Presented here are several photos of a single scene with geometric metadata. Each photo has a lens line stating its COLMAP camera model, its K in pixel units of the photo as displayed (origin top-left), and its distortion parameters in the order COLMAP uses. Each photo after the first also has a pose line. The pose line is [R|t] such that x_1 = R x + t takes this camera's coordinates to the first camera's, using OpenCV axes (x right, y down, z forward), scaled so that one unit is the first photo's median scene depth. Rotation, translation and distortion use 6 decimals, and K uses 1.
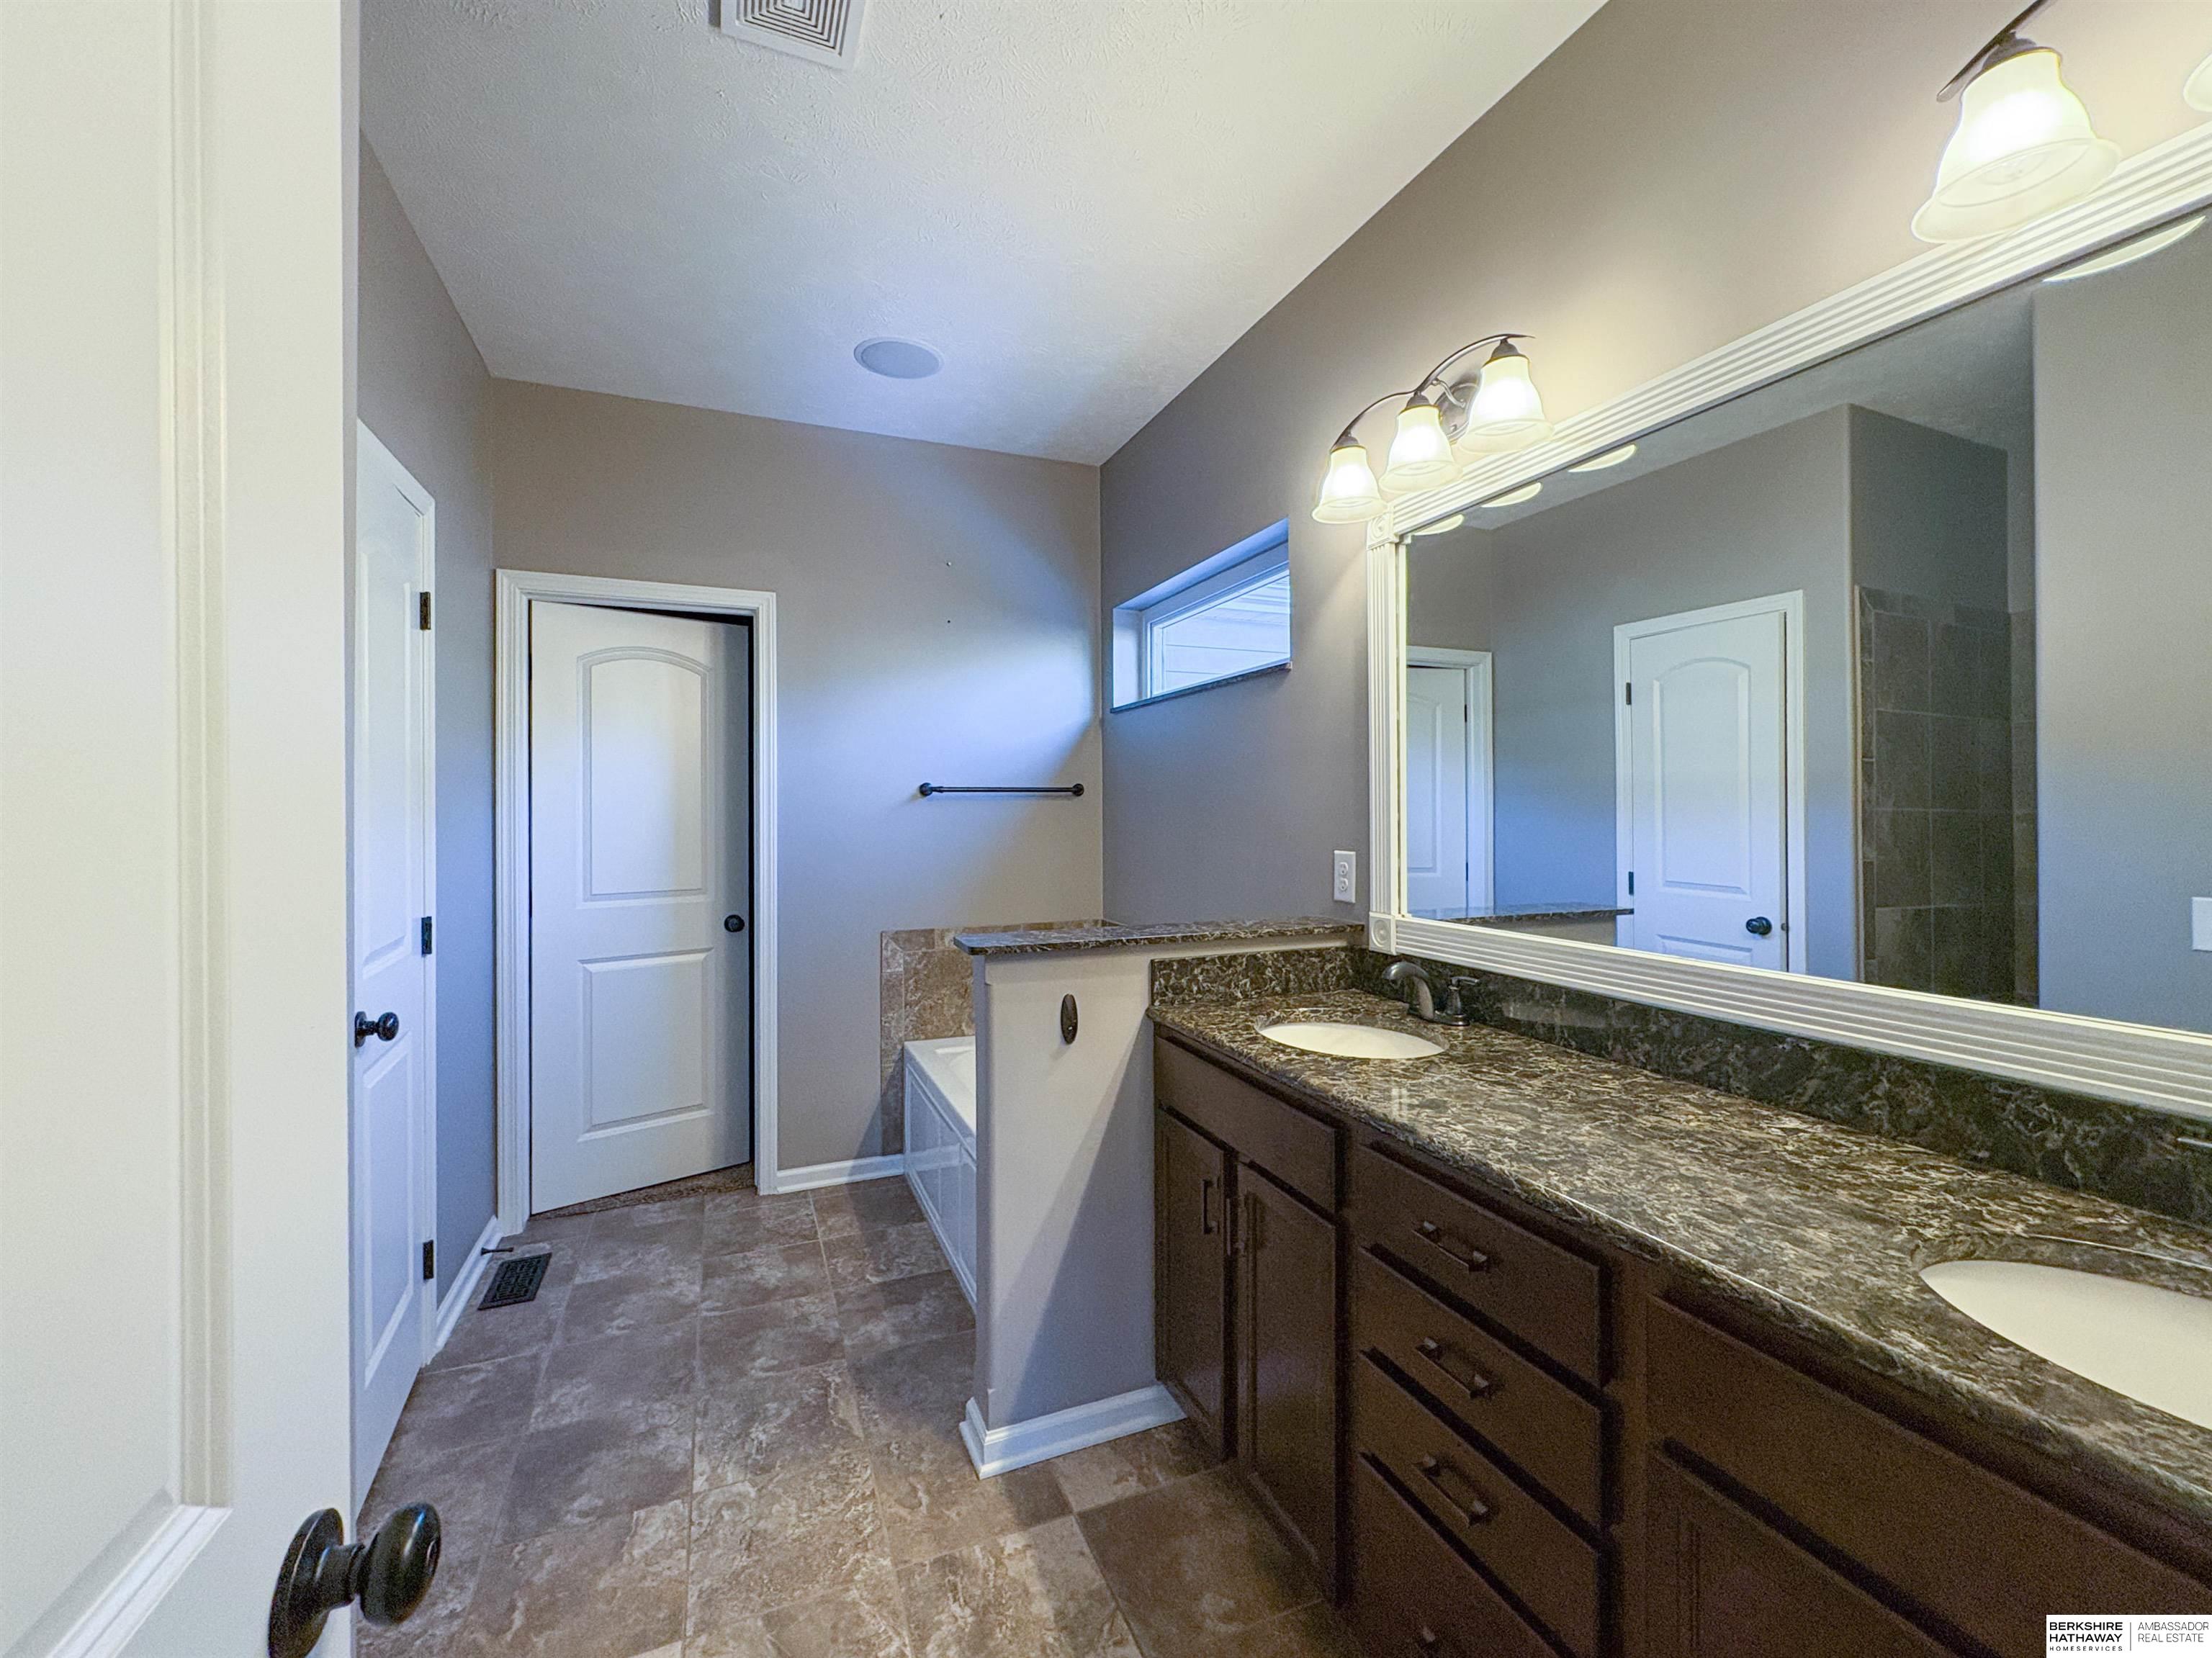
lens RADIAL K [[879.3, 0, 1102.1], [0, 879.3, 815.7], [0, 0, 1]] dist [-0.000735, -0.001224]
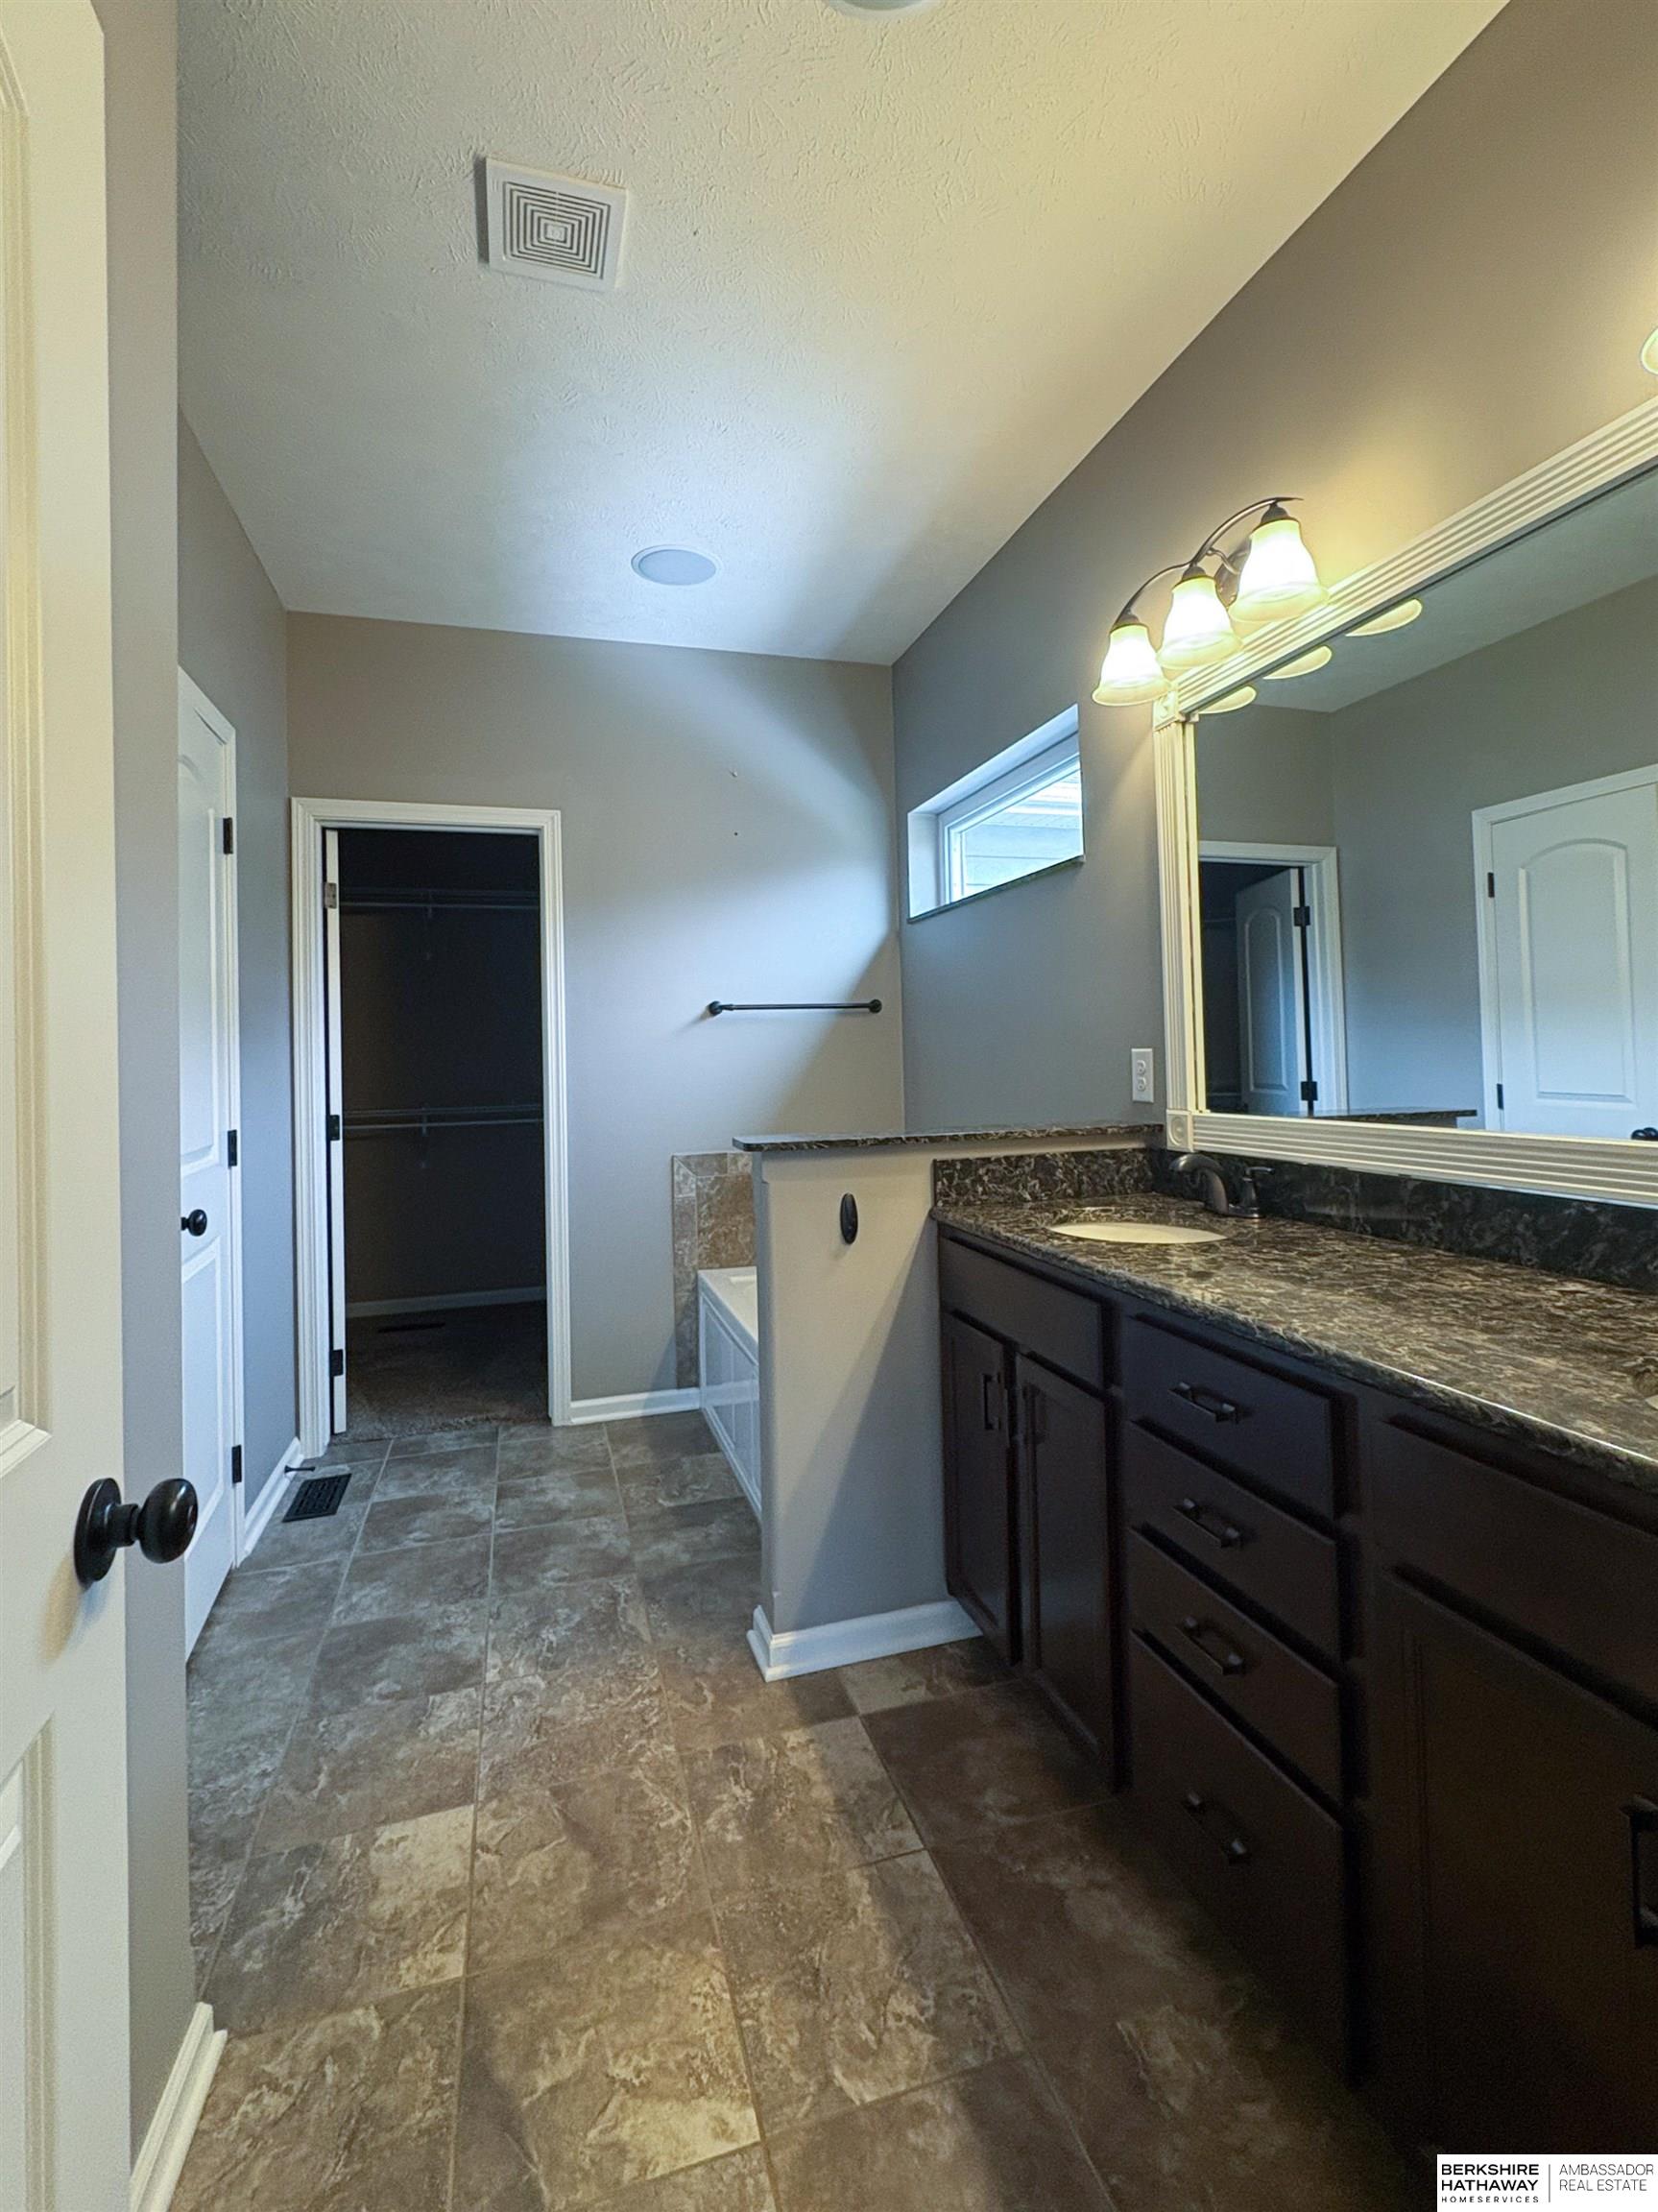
lens RADIAL K [[974.3, 0, 842.8], [0, 974.3, 1041.4], [0, 0, 1]] dist [-0.001018, 0.000593]
pose [[0.995864, -0.023631, -0.087735, 0.059506], [0.021992, 0.999566, -0.019593, 0.057548], [0.088160, 0.017582, 0.995951, -0.094760]]
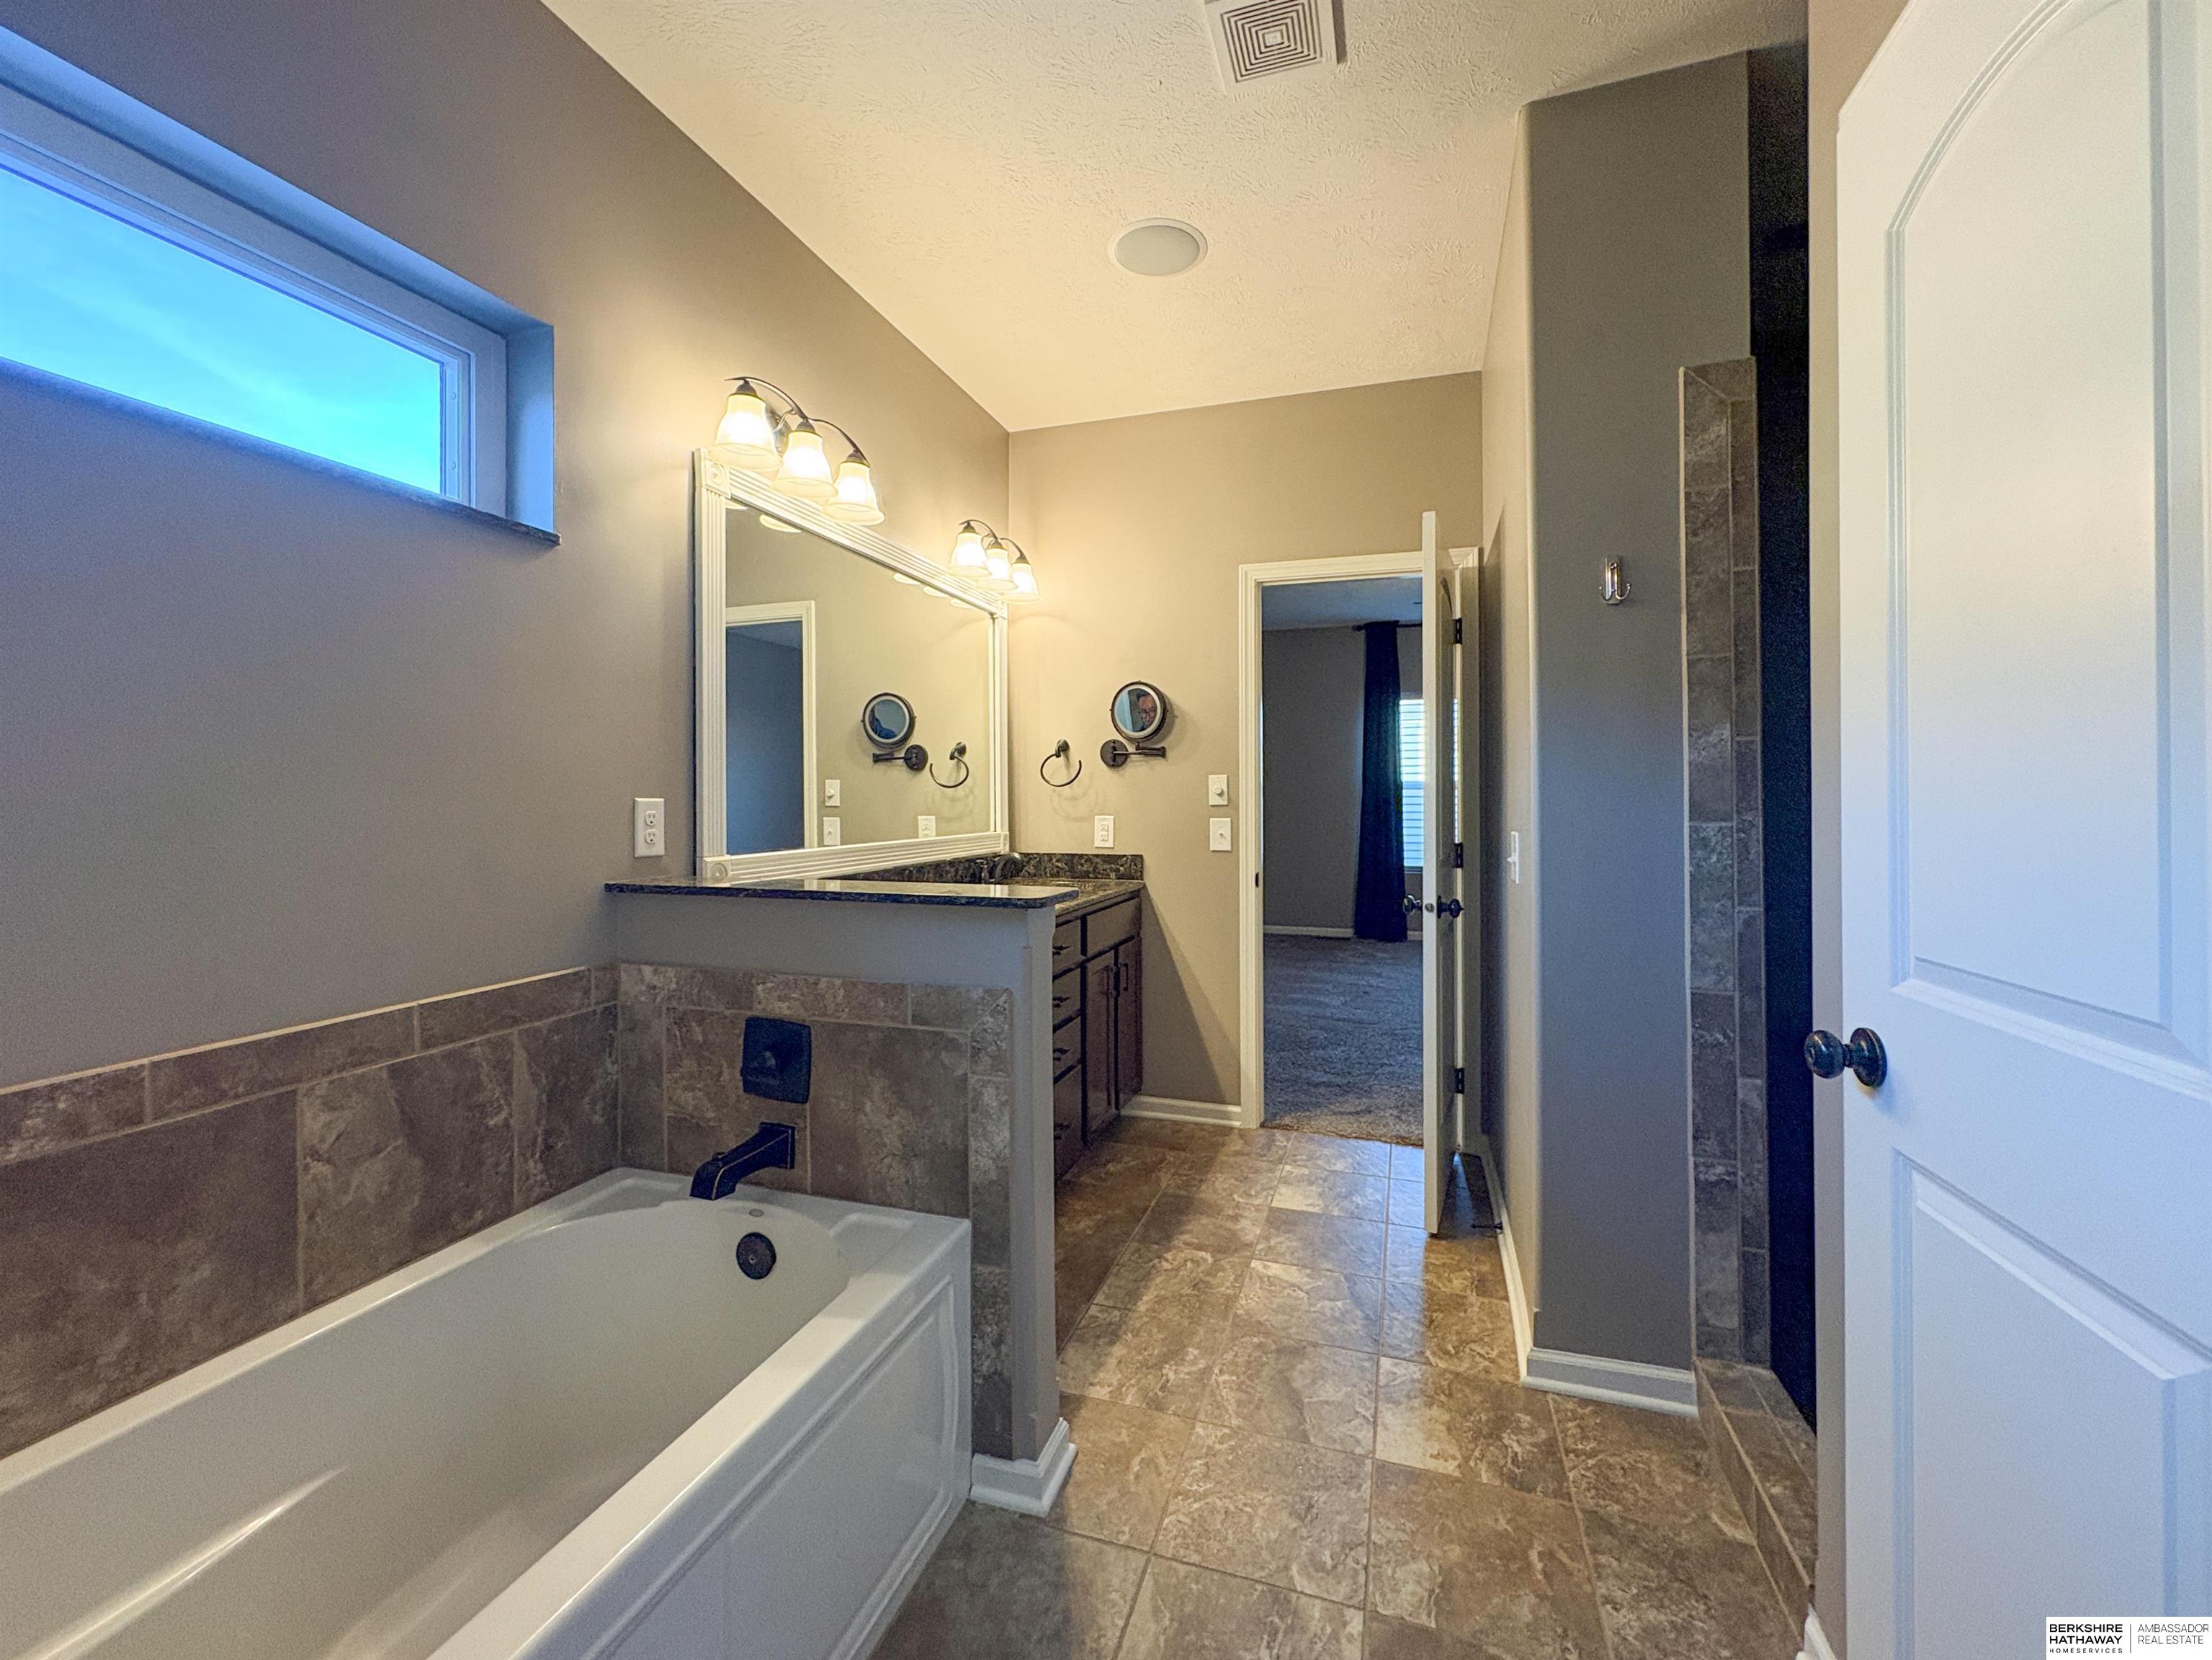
lens RADIAL K [[879.5, 0, 1107.0], [0, 879.5, 792.7], [0, 0, 1]] dist [-0.000735, -0.001224]
pose [[-0.742529, 0.008466, 0.669760, -0.781602], [0.007933, 0.999961, -0.003845, 0.052205], [-0.669767, 0.002458, -0.742567, 1.638825]]
